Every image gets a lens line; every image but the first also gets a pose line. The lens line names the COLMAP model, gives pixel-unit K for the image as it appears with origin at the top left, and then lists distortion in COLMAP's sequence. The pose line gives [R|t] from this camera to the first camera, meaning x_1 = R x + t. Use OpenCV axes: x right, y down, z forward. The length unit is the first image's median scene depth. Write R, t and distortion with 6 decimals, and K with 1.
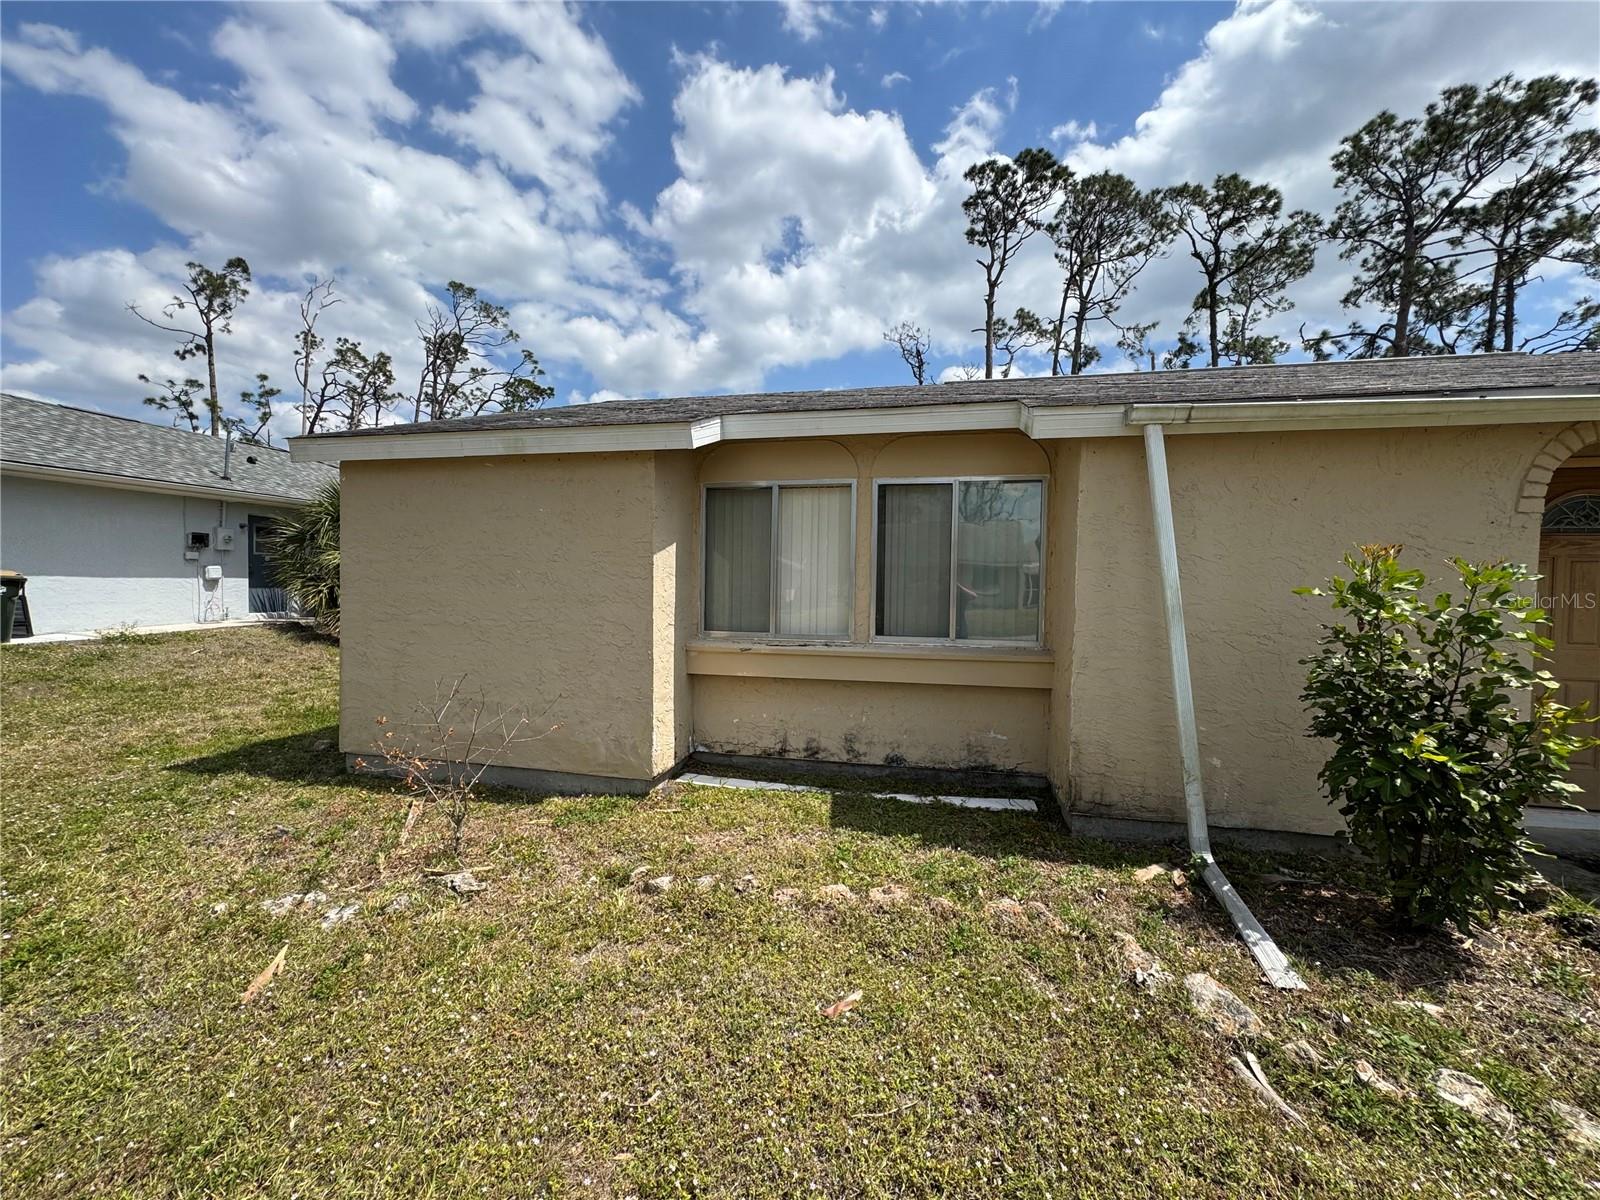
lens RADIAL K [[637.5, 0, 797.7], [0, 637.5, 630.4], [0, 0, 1]] dist [-0.000480, -0.003448]
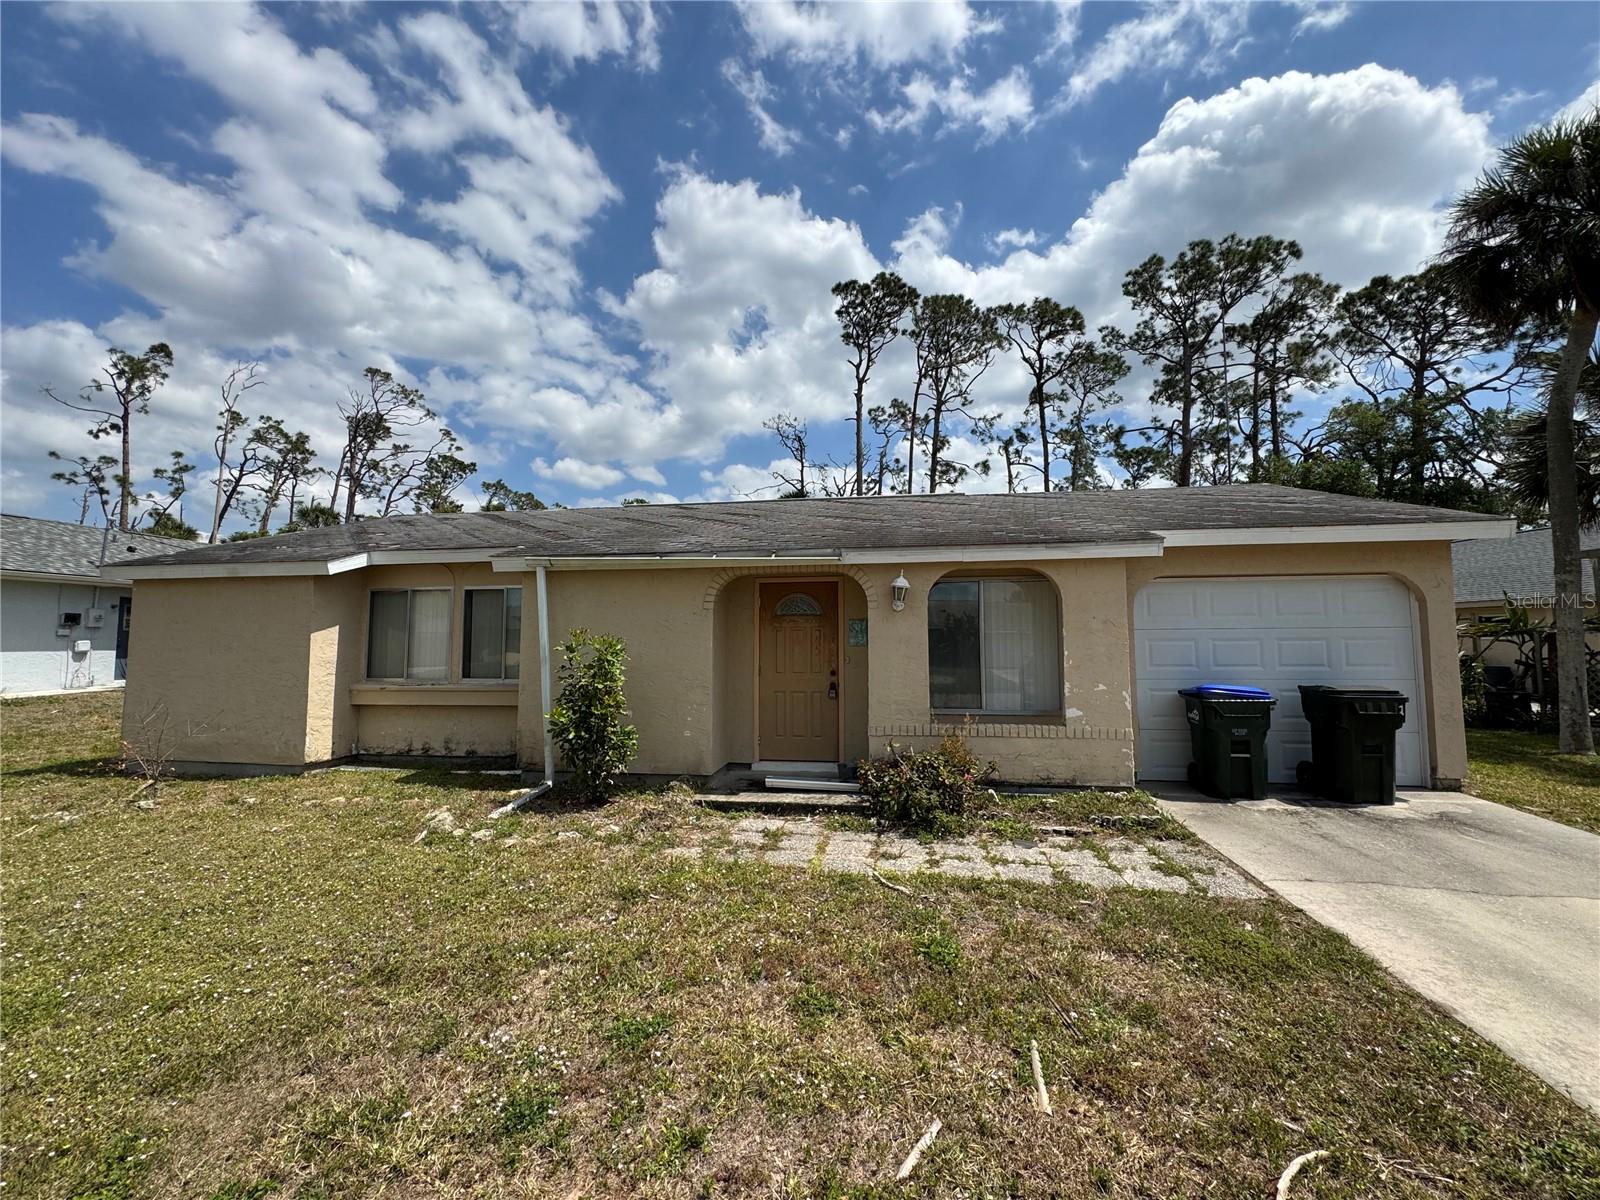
lens RADIAL K [[642.4, 0, 842.7], [0, 642.4, 594.6], [0, 0, 1]] dist [-0.014001, -0.005268]
pose [[0.994987, -0.018501, 0.098283, 0.097990], [0.032672, 0.988951, -0.144597, -0.002717], [-0.094522, 0.147083, 0.984597, -0.037443]]
